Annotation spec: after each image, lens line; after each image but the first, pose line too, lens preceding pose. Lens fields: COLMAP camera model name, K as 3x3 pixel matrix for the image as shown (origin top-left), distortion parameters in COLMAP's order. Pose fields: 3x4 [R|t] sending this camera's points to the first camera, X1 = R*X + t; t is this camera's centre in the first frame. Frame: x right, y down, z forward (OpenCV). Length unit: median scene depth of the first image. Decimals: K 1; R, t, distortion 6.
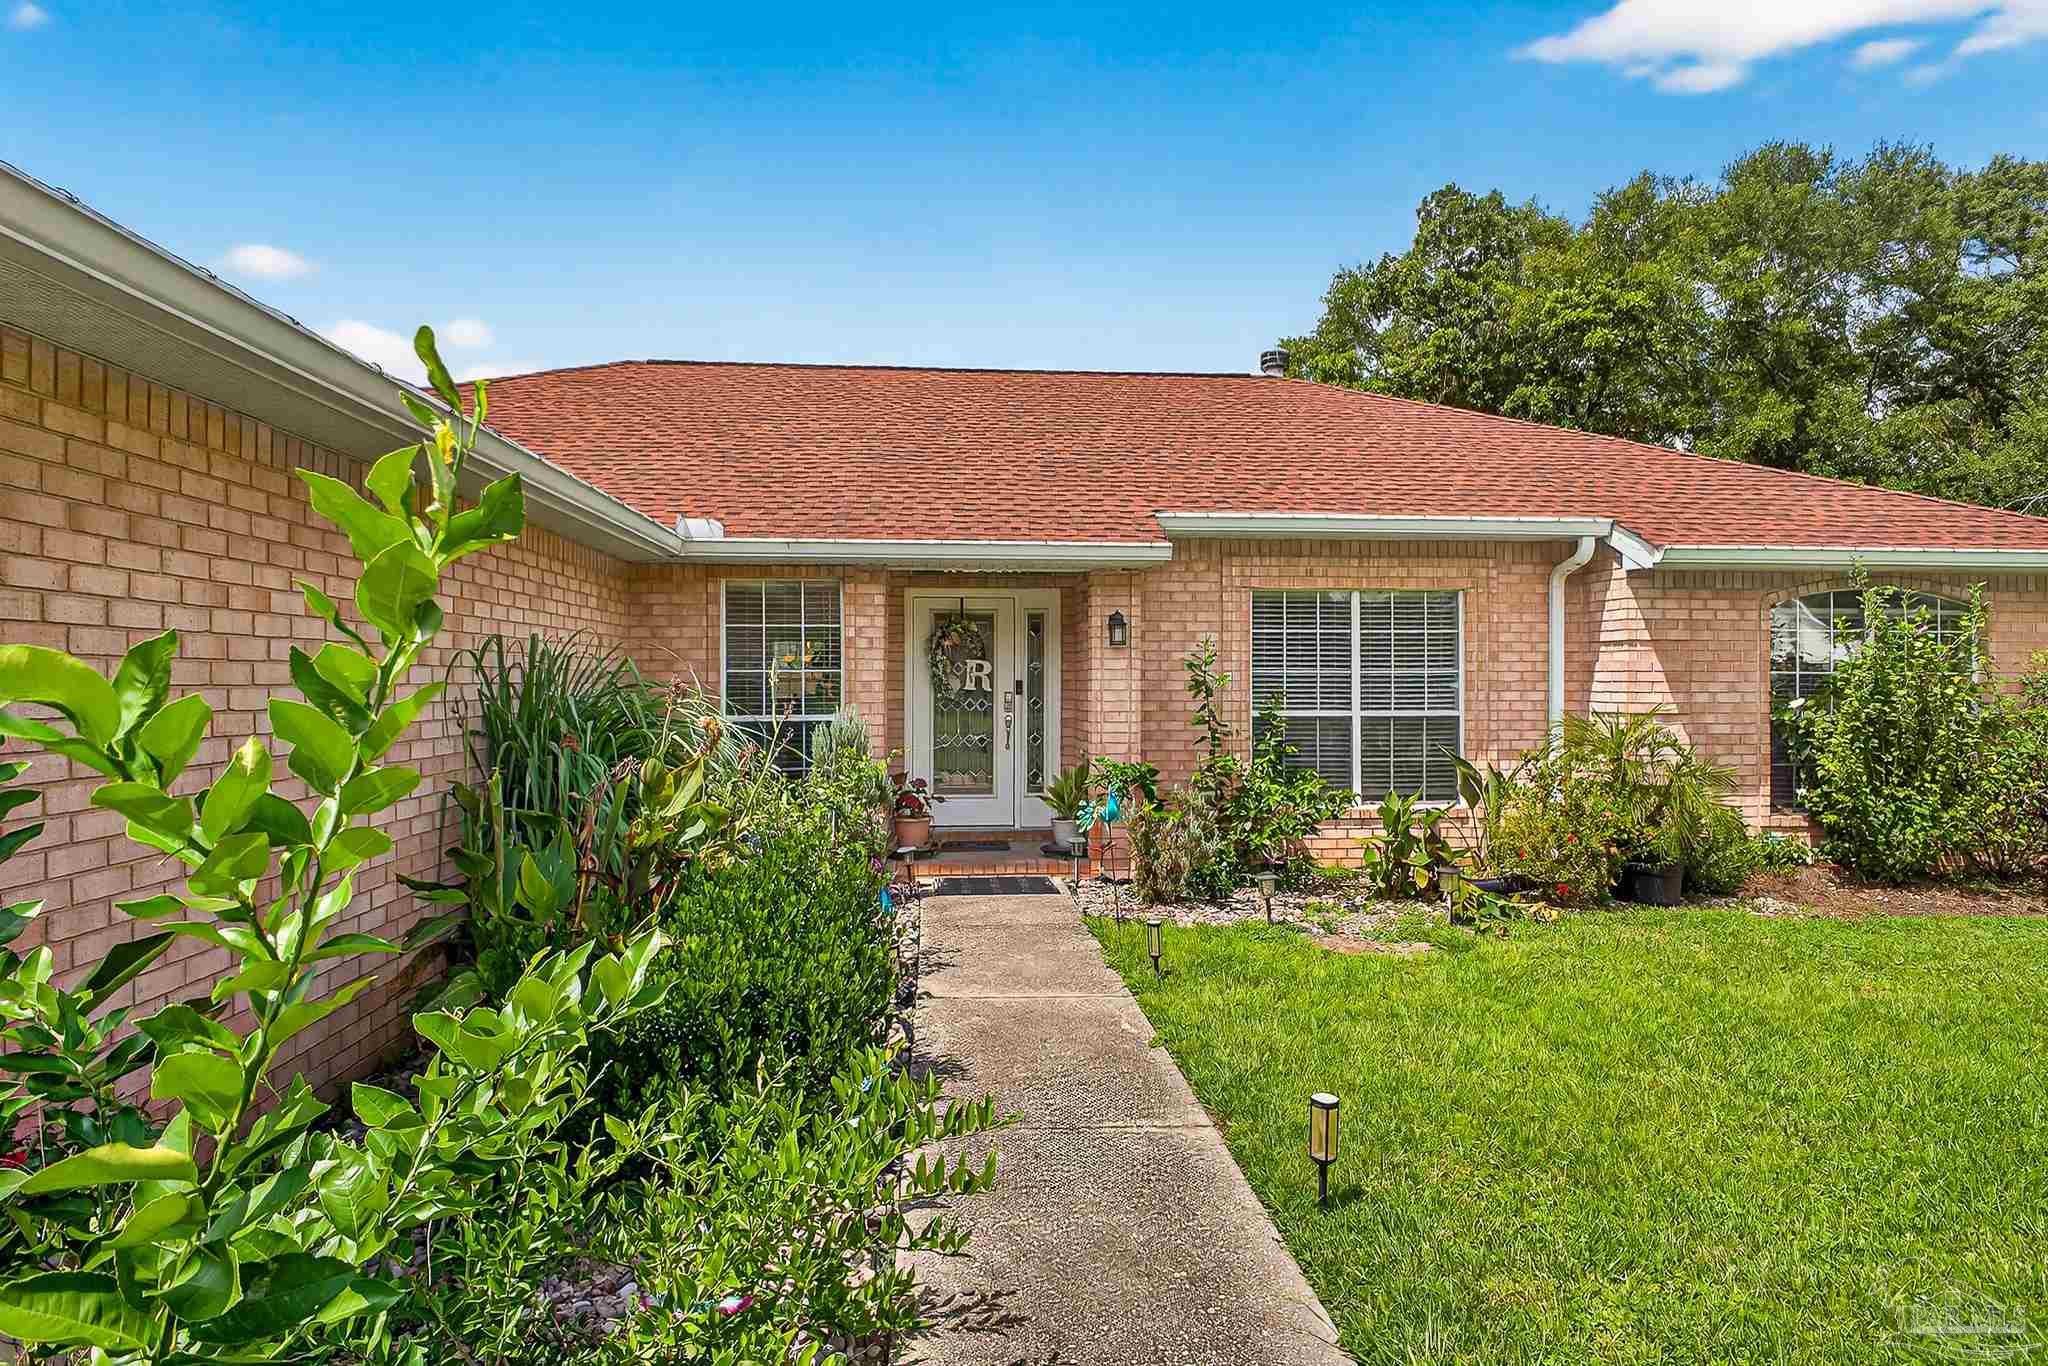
lens RADIAL K [[1113.6, 0, 1021.3], [0, 1113.6, 683.4], [0, 0, 1]] dist [0.007880, 0.000916]
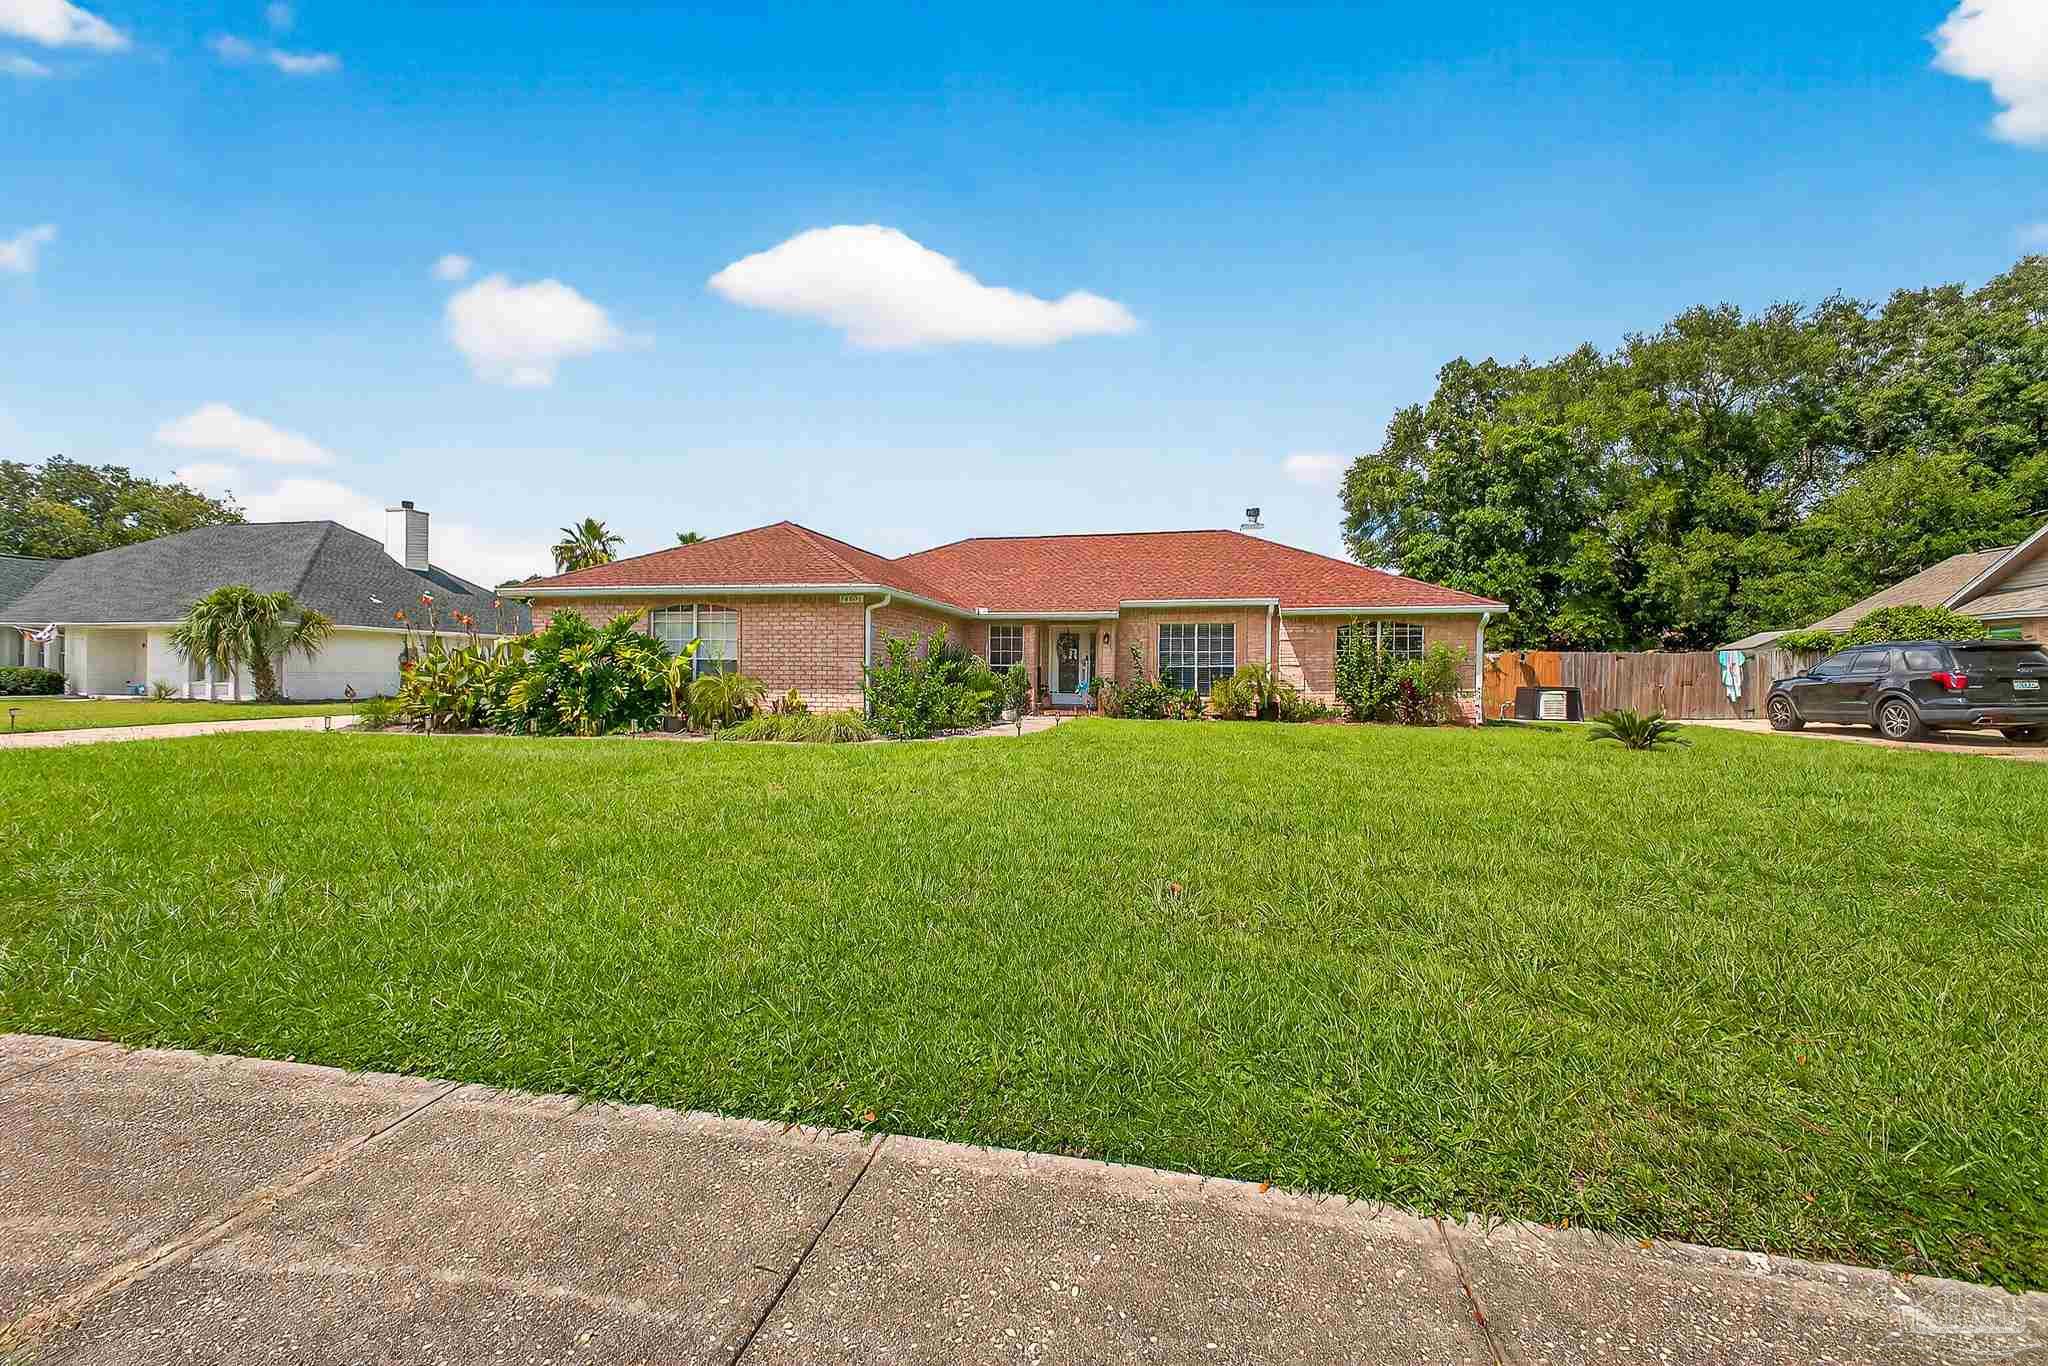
lens RADIAL K [[815.9, 0, 1025.4], [0, 815.9, 679.5], [0, 0, 1]] dist [0.000442, 0.000008]
pose [[0.961087, 0.002348, -0.276237, 0.466538], [-0.002701, 0.999996, -0.000899, 0.066628], [0.276234, 0.001610, 0.961089, -1.207986]]
